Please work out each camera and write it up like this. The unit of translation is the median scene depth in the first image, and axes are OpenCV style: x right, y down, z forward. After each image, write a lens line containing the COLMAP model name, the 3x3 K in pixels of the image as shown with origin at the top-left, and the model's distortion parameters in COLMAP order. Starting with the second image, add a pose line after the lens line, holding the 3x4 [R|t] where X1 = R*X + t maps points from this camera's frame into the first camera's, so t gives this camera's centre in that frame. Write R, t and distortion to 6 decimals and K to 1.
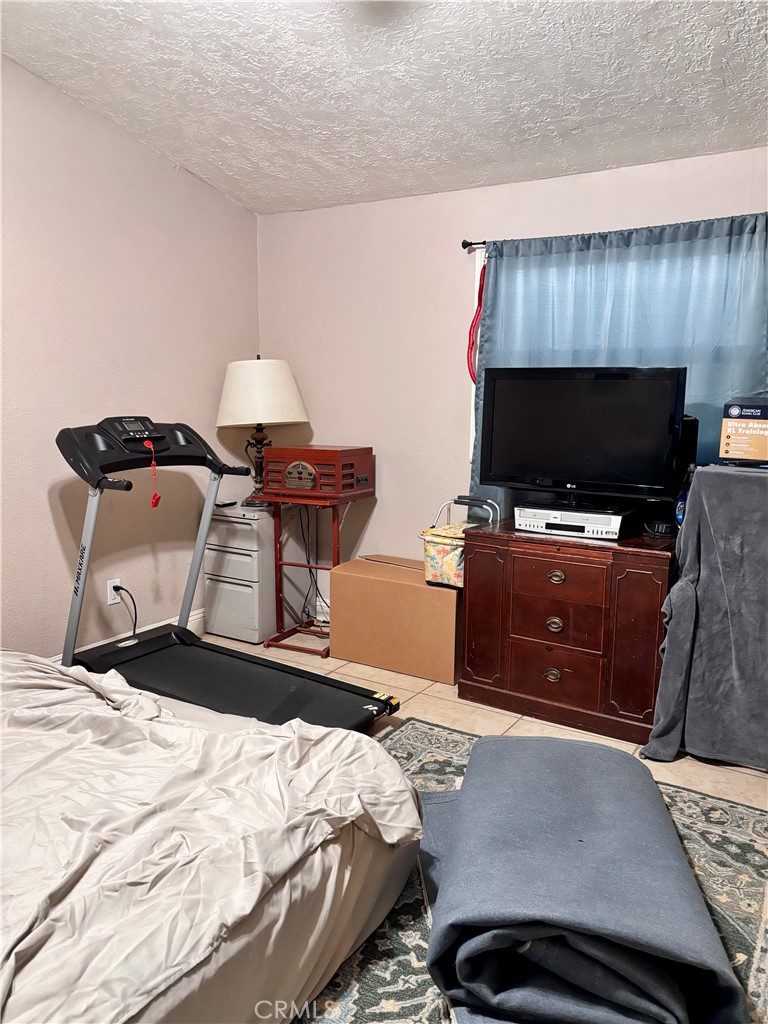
lens RADIAL K [[777.3, 0, 370.4], [0, 777.3, 514.5], [0, 0, 1]] dist [0.002799, 0.003418]
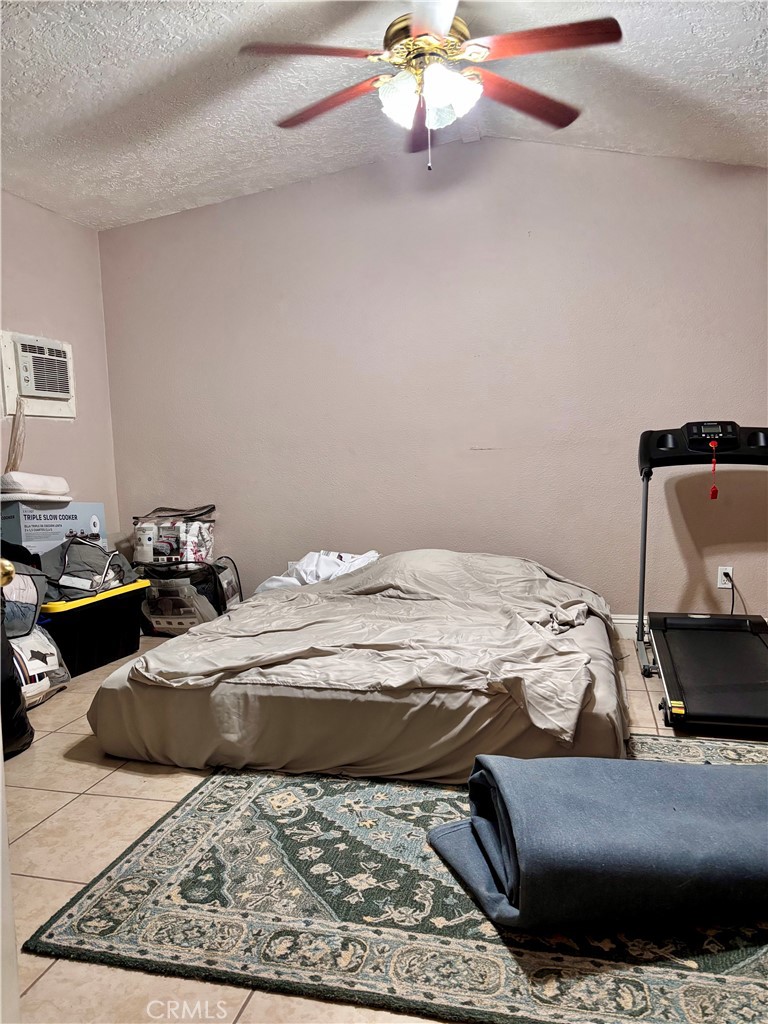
lens RADIAL K [[777.3, 0, 370.4], [0, 777.3, 514.5], [0, 0, 1]] dist [0.002799, 0.003418]
pose [[0.302958, 0.078297, -0.949782, 1.066621], [-0.125970, 0.991164, 0.041527, 0.047441], [0.944642, 0.107063, 0.310144, 0.270709]]
